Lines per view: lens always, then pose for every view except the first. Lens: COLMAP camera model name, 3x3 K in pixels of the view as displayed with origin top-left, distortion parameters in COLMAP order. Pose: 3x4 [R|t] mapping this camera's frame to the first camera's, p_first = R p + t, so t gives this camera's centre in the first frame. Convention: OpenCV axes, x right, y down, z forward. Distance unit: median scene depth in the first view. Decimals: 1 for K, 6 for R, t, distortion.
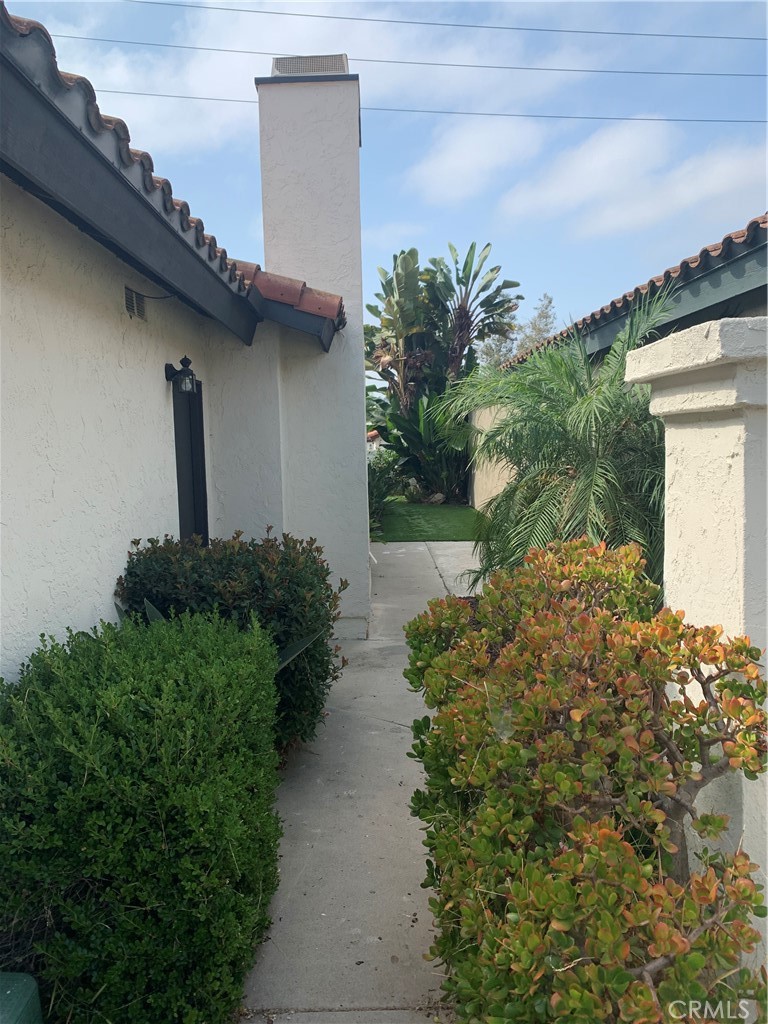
lens RADIAL K [[796.8, 0, 386.3], [0, 796.8, 515.7], [0, 0, 1]] dist [0.039577, -0.045012]
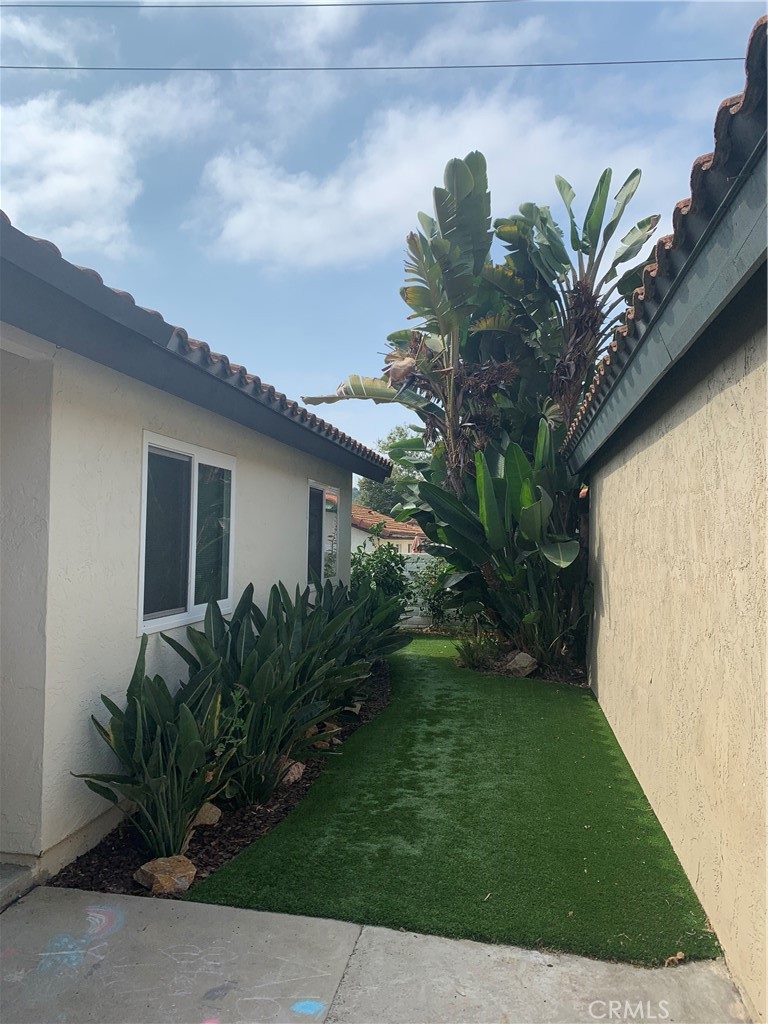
lens RADIAL K [[796.8, 0, 376.1], [0, 796.8, 510.1], [0, 0, 1]] dist [0.039577, -0.045012]
pose [[0.982635, 0.019779, -0.184492, 0.061742], [-0.043331, 0.991271, -0.124517, -0.046215], [0.180419, 0.130349, 0.974914, 0.482226]]
